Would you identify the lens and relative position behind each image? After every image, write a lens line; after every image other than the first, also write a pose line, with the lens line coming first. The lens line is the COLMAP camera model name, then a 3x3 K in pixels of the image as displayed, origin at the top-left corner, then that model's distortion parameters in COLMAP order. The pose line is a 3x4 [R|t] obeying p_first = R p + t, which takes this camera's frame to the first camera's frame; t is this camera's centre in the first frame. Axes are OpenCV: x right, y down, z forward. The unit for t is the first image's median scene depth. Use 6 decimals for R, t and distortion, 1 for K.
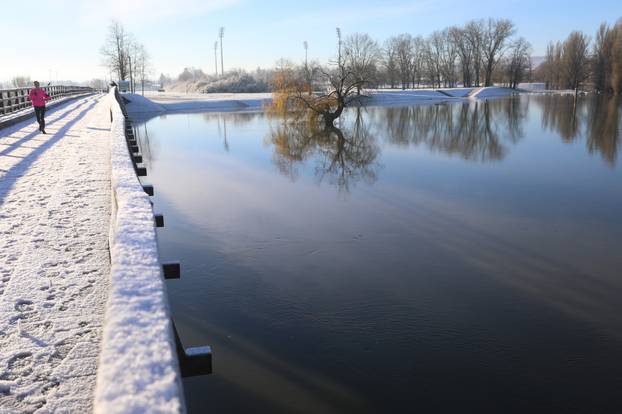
lens RADIAL K [[479.5, 0, 311.0], [0, 479.5, 207.0], [0, 0, 1]] dist [-0.001580, 0.001787]
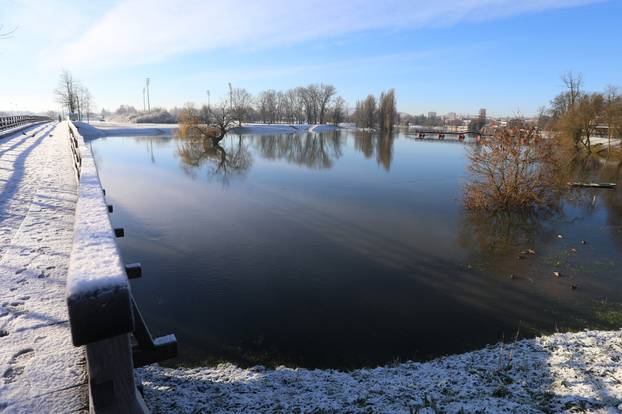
lens RADIAL K [[332.0, 0, 311.0], [0, 332.0, 207.0], [0, 0, 1]] dist [-0.073910, 0.041345]
pose [[0.966242, -0.027161, 0.256200, 0.034665], [0.025504, 0.999627, 0.009788, 0.021693], [-0.256371, -0.002924, 0.966574, -0.092878]]
